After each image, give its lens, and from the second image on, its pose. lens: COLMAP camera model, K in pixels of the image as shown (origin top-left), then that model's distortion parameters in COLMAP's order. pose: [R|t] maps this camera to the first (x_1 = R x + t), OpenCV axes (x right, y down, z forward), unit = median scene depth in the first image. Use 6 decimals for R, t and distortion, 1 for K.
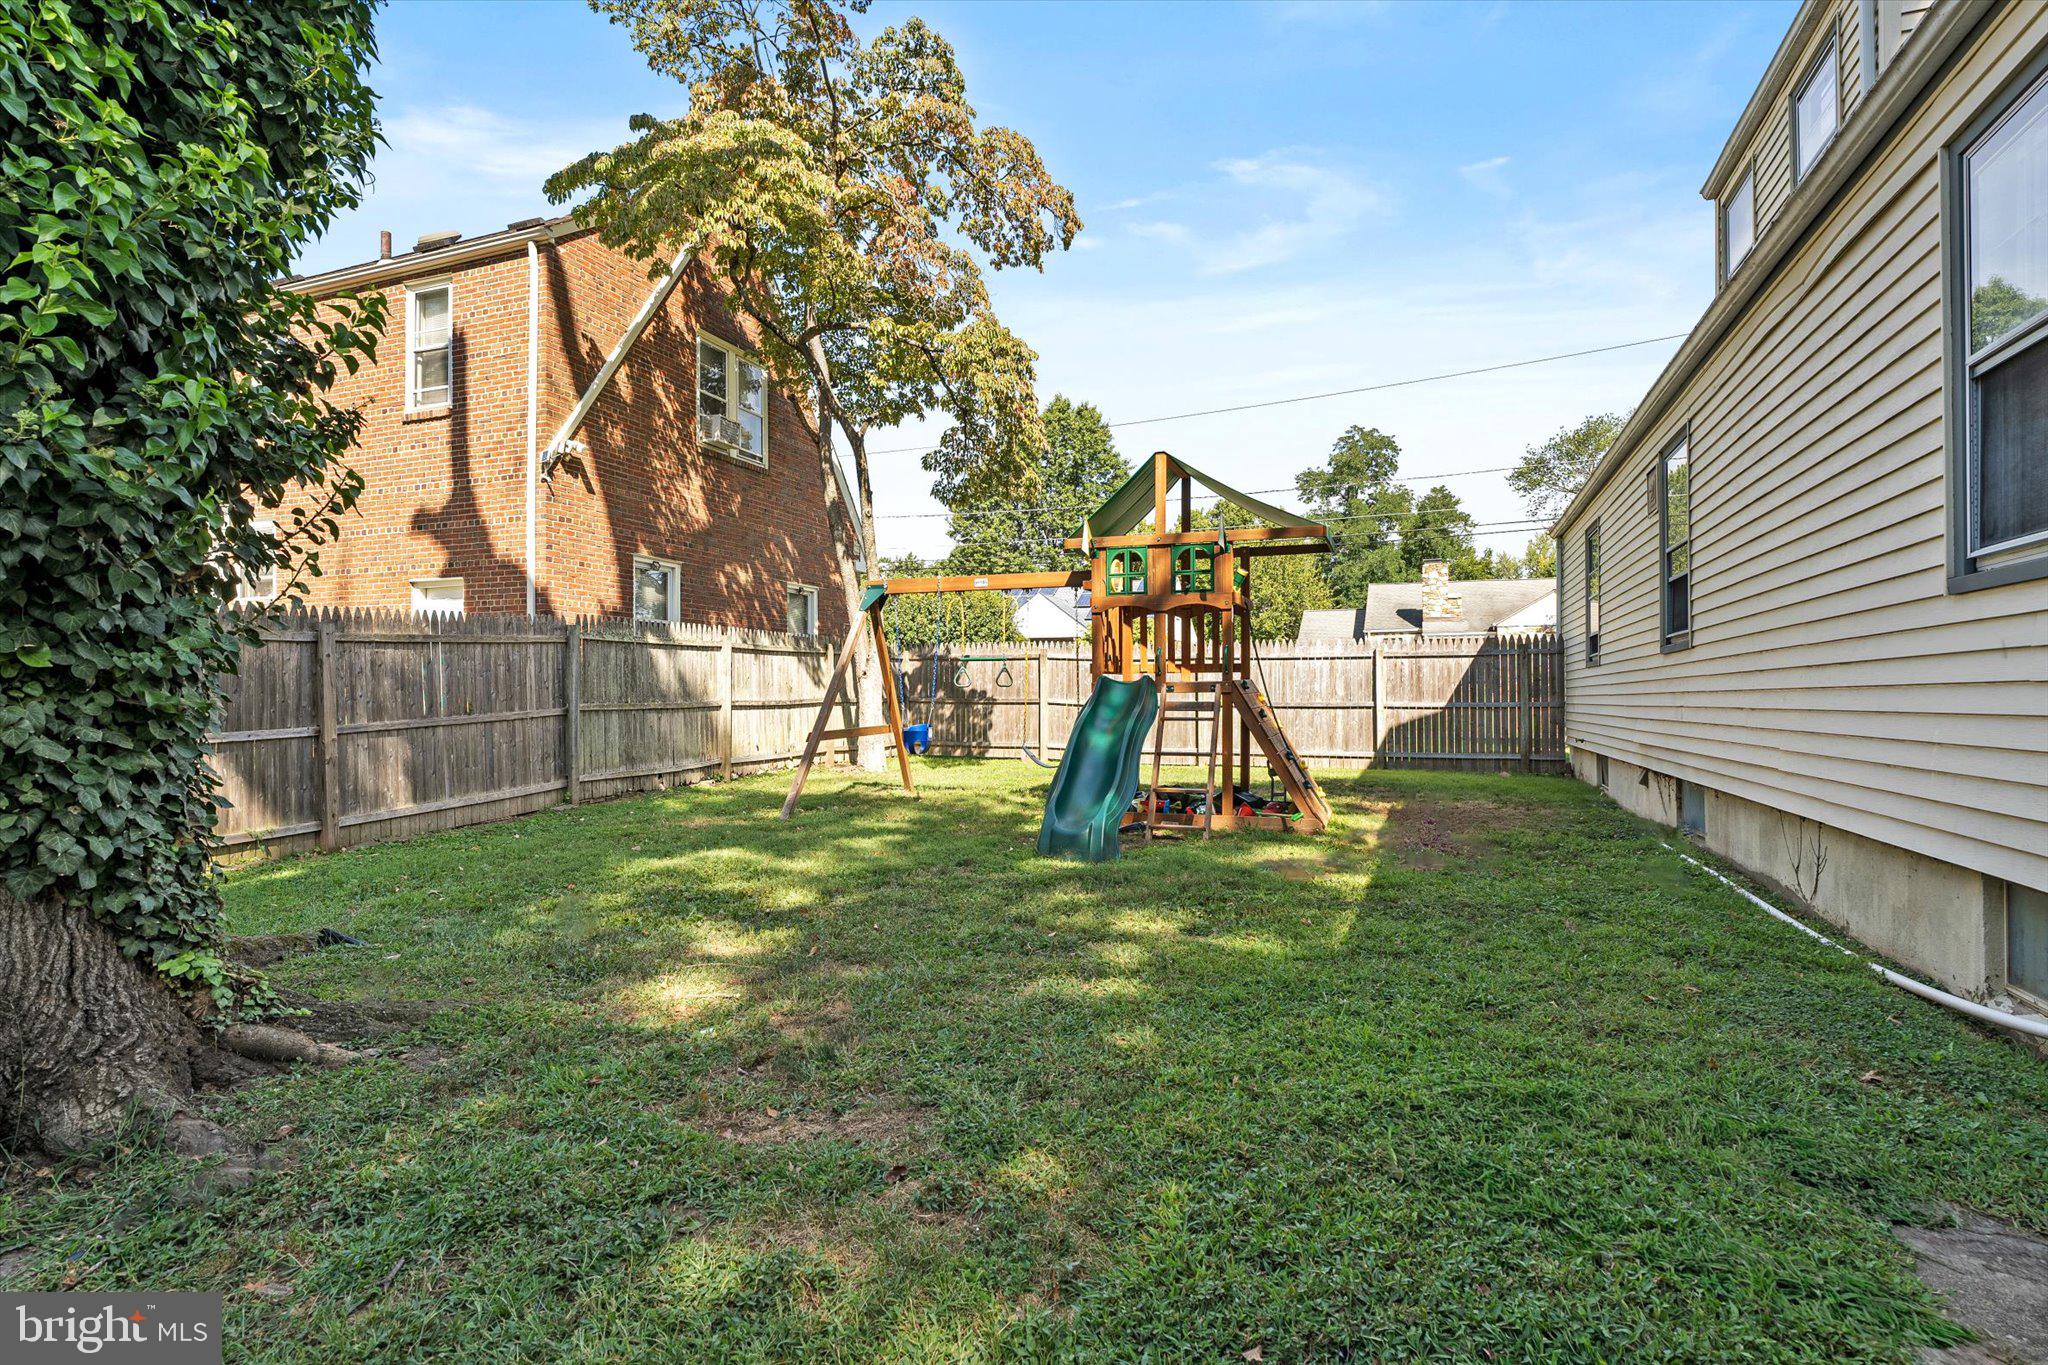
lens RADIAL K [[1029.6, 0, 1024.0], [0, 1029.6, 682.5], [0, 0, 1]] dist [-0.000667, -0.000256]
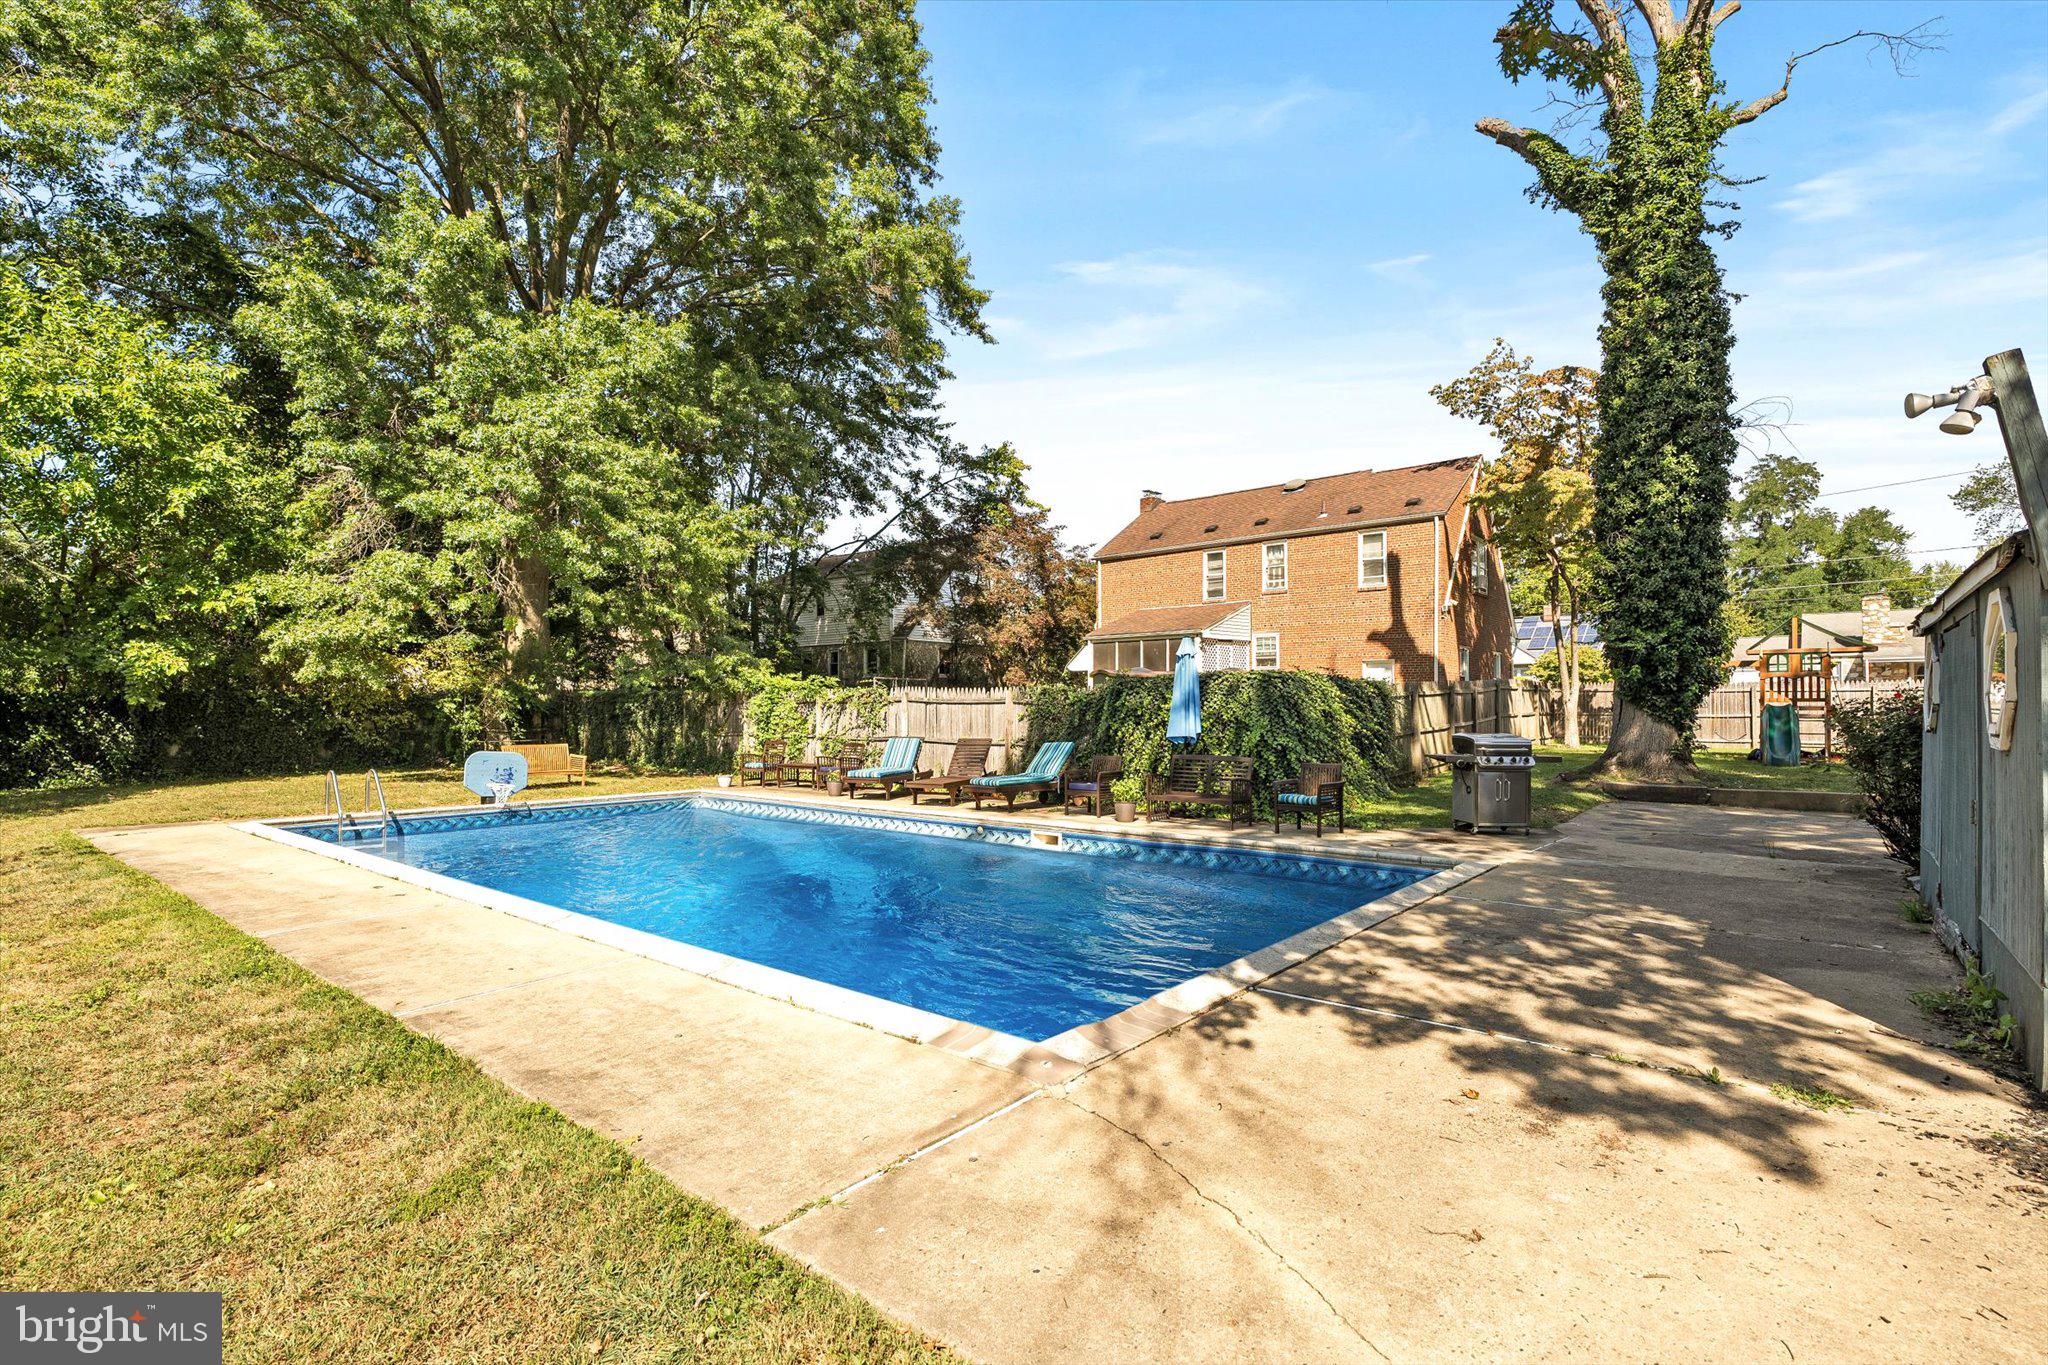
lens RADIAL K [[953.8, 0, 1031.7], [0, 953.8, 700.6], [0, 0, 1]] dist [-0.002612, -0.000435]
pose [[0.947110, -0.001467, -0.320905, -0.467242], [0.002316, 0.999995, 0.002266, -0.012937], [0.320900, -0.002889, 0.947109, -0.947333]]
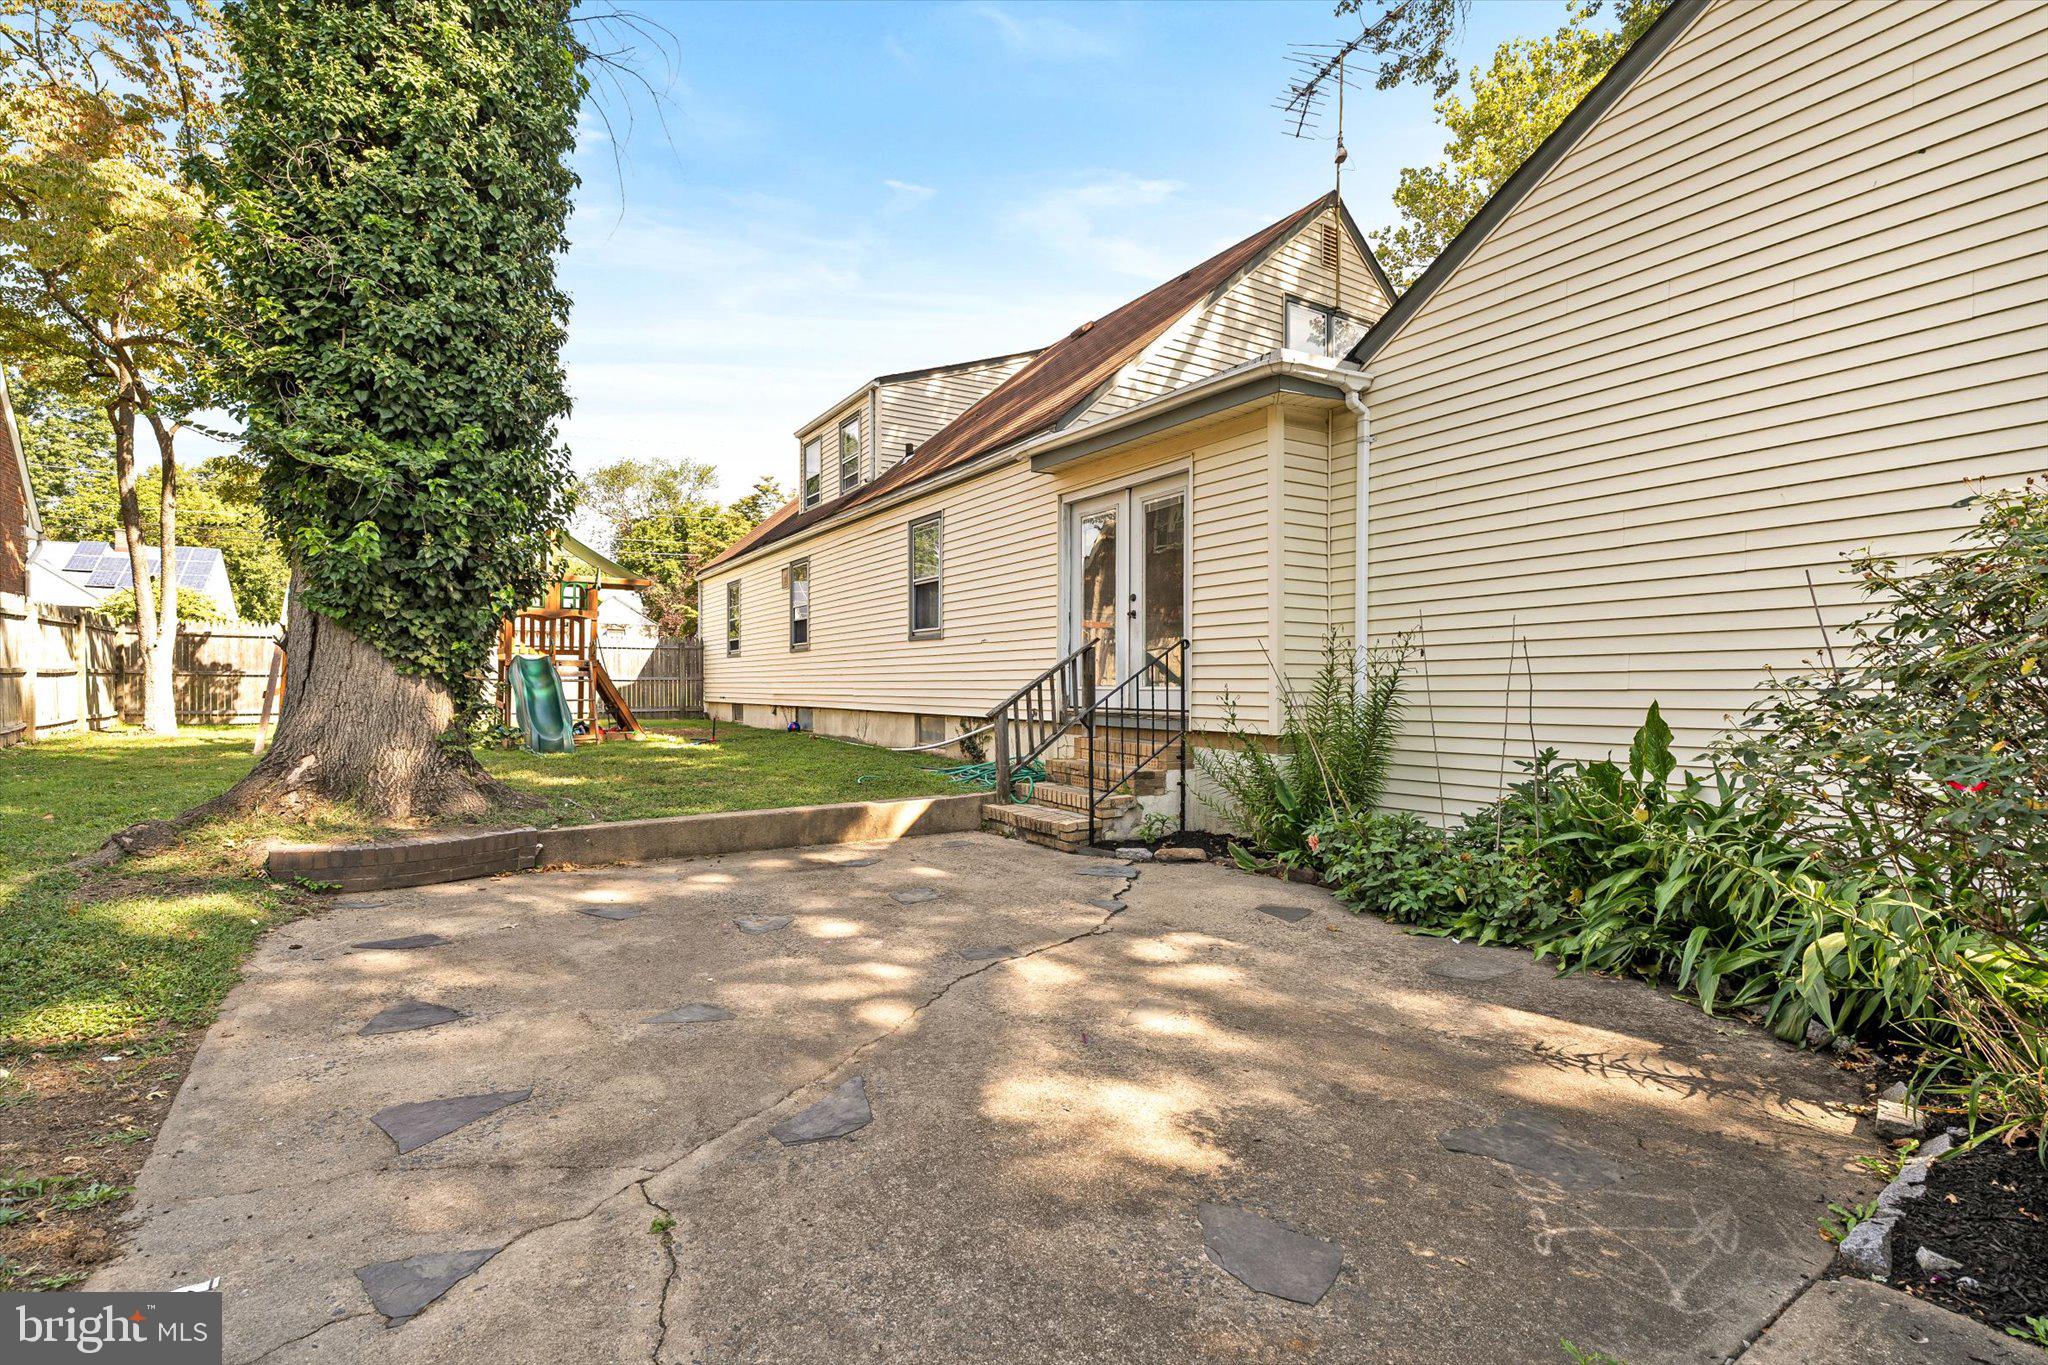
lens RADIAL K [[922.7, 0, 1024.0], [0, 922.7, 682.5], [0, 0, 1]] dist [-0.006117, -0.000815]
pose [[0.585703, 0.003438, 0.810518, -0.340982], [-0.014904, 0.999868, 0.006529, 0.008195], [-0.810389, -0.015904, 0.585677, -0.283767]]
